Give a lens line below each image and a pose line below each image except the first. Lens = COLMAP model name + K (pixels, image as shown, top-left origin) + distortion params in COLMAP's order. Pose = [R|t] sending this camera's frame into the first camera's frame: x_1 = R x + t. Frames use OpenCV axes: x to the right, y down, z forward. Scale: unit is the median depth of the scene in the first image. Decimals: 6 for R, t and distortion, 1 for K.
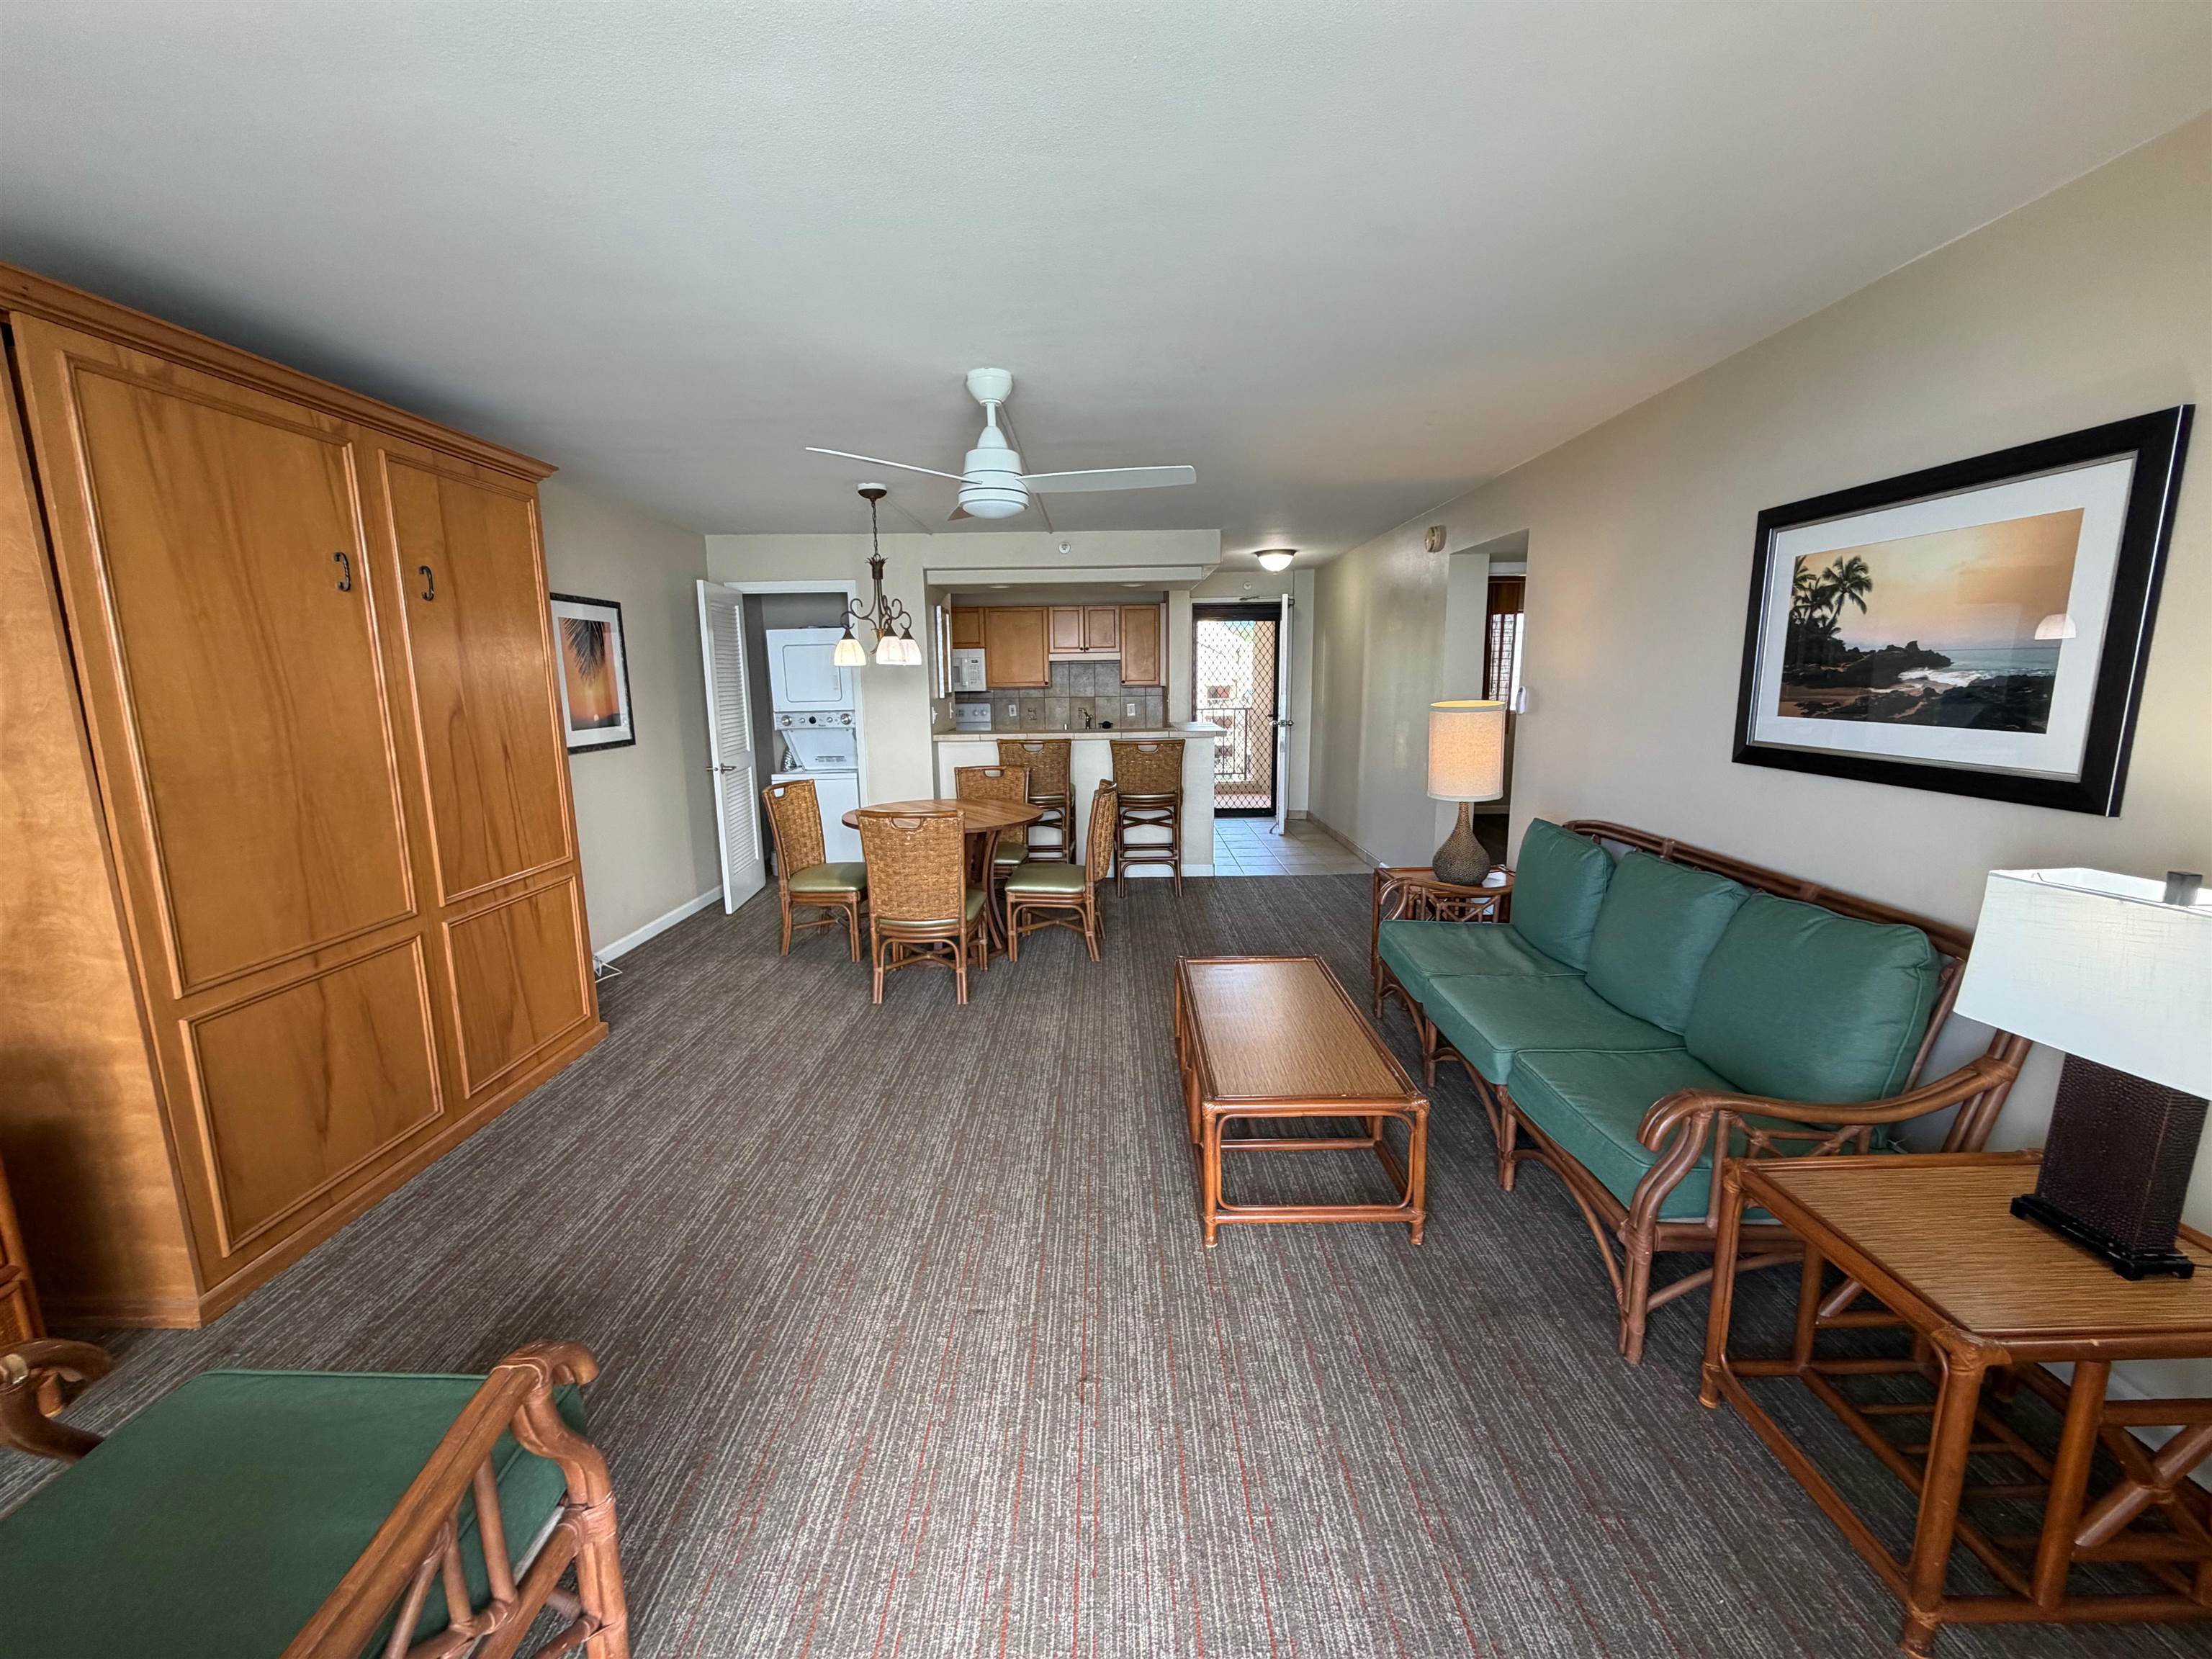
lens RADIAL K [[894.3, 0, 1106.0], [0, 894.3, 829.5], [0, 0, 1]] dist [0.000417, 0.000103]
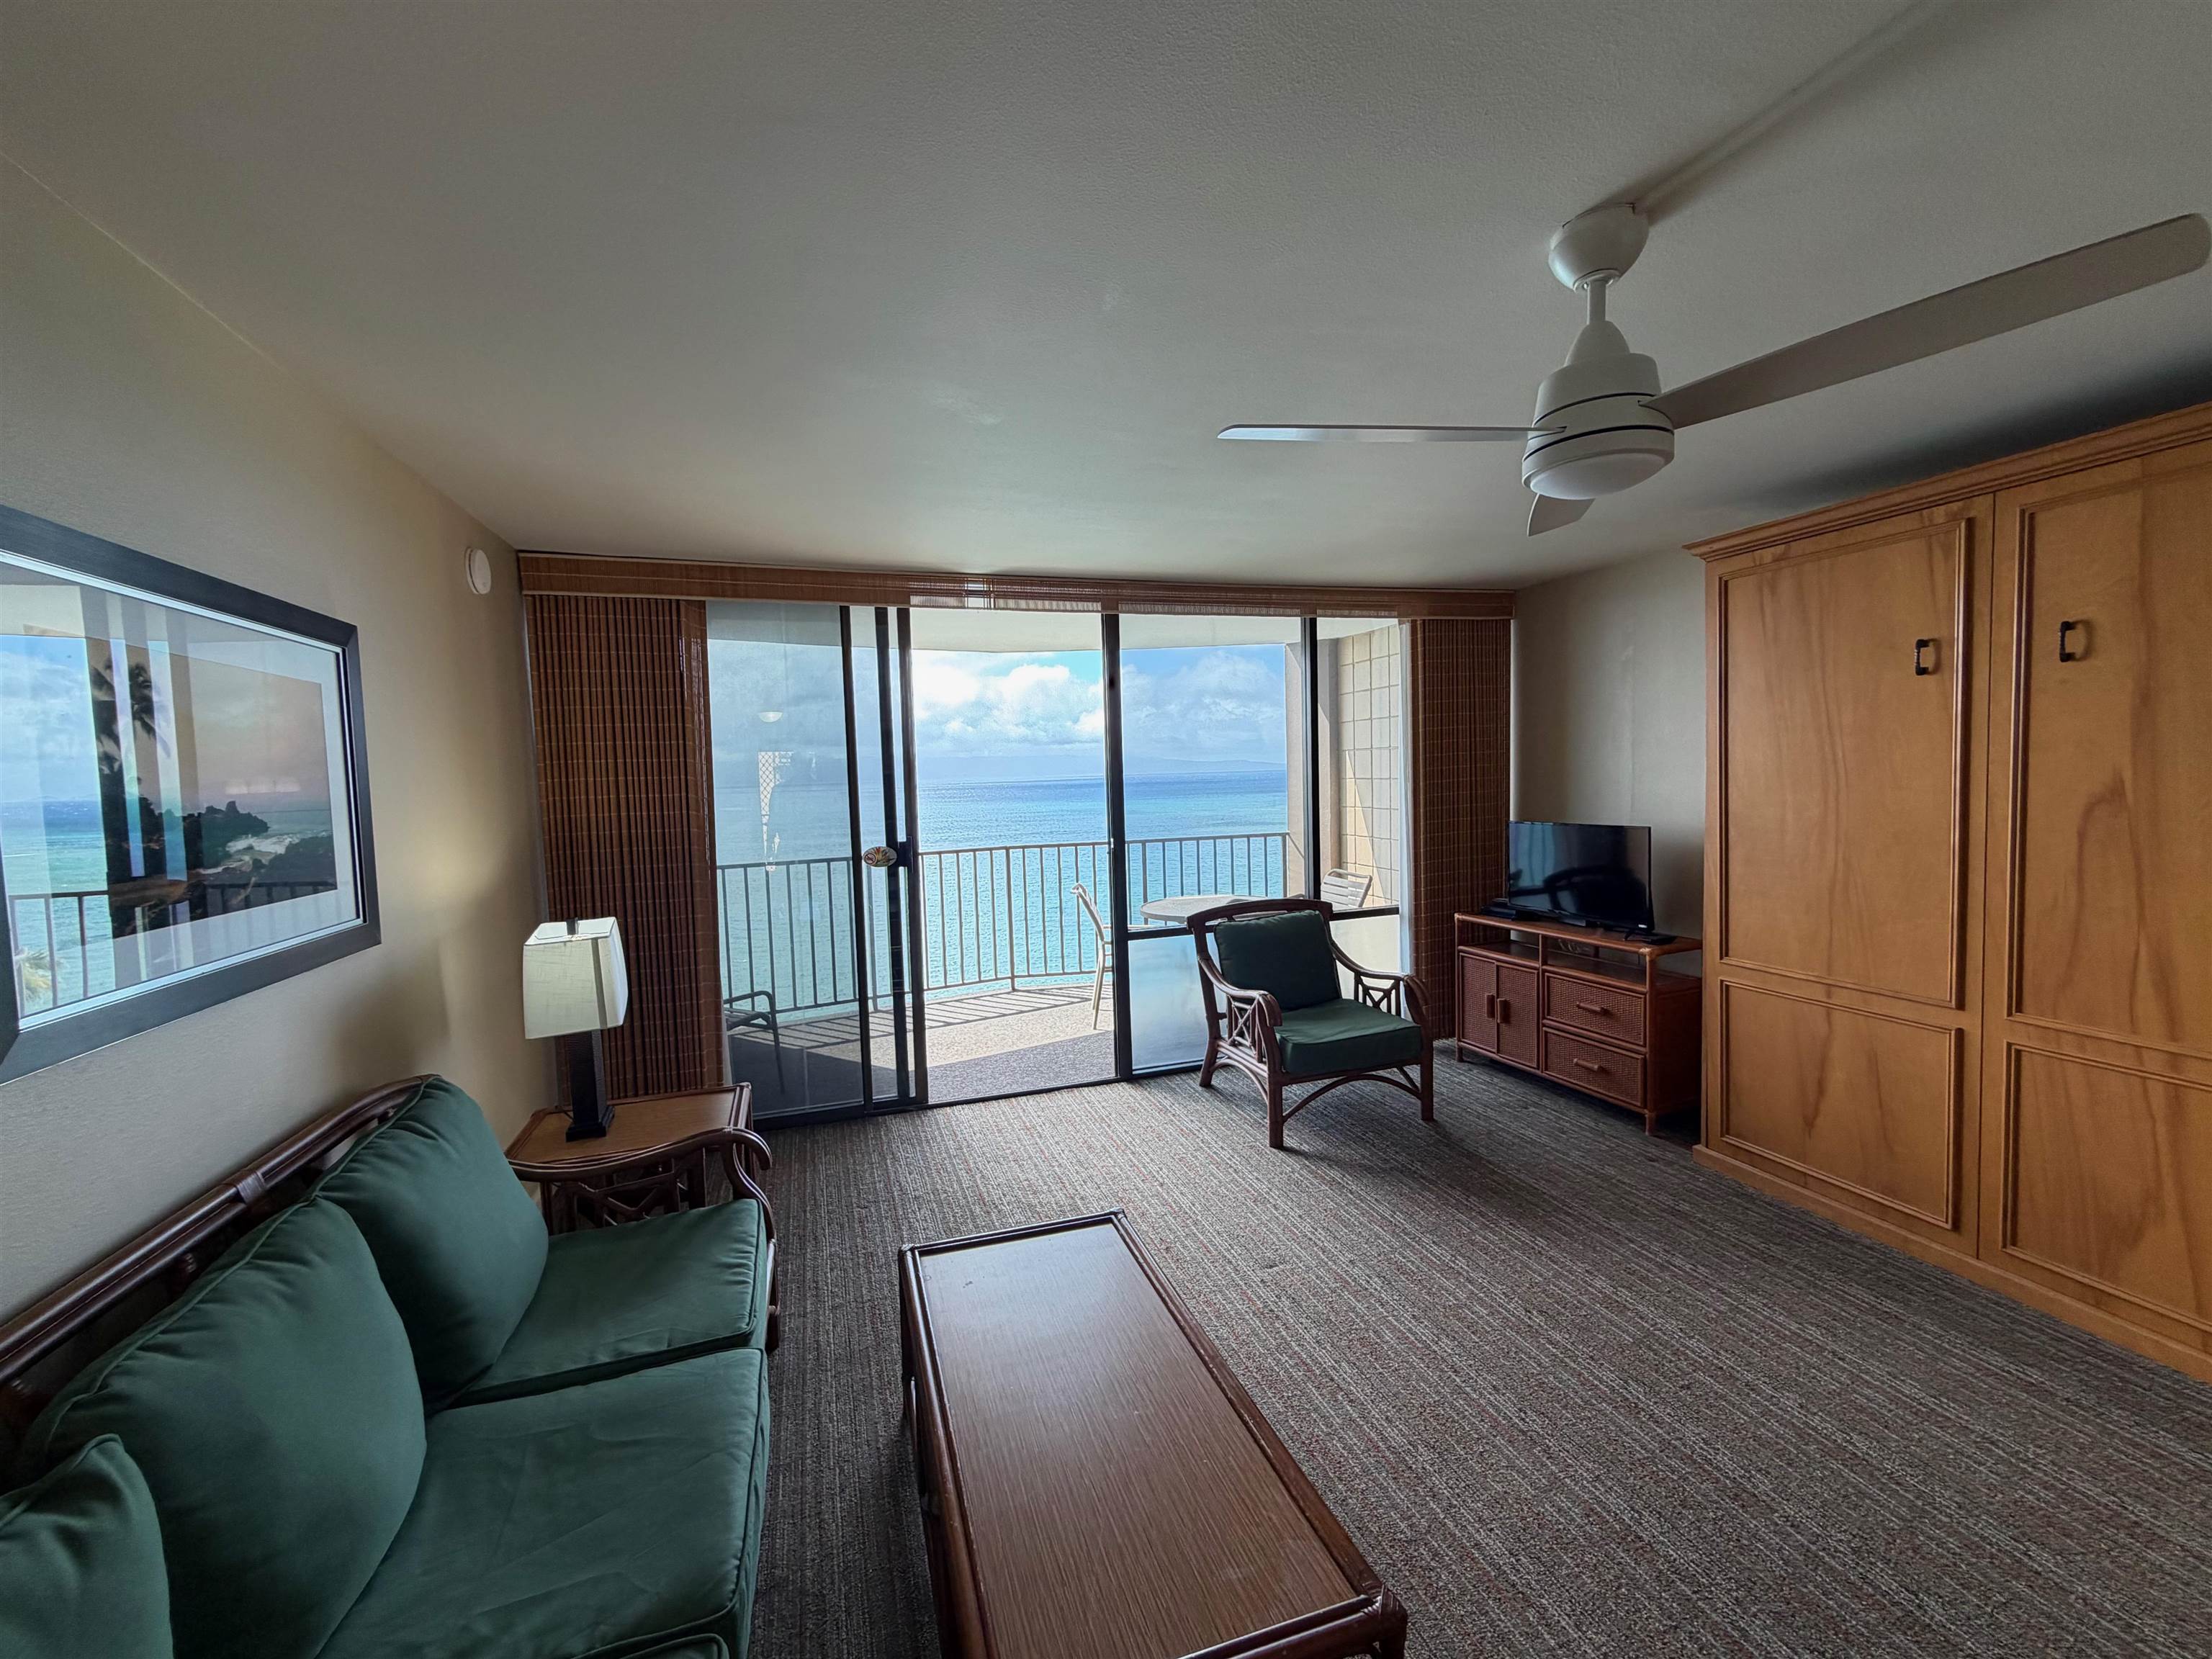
lens RADIAL K [[894.3, 0, 1106.0], [0, 894.3, 829.5], [0, 0, 1]] dist [0.000417, 0.000103]
pose [[-0.948226, 0.064346, -0.311009, 0.437629], [-0.009649, 0.972972, 0.230722, -0.369033], [0.317449, 0.221777, -0.921977, 1.936446]]
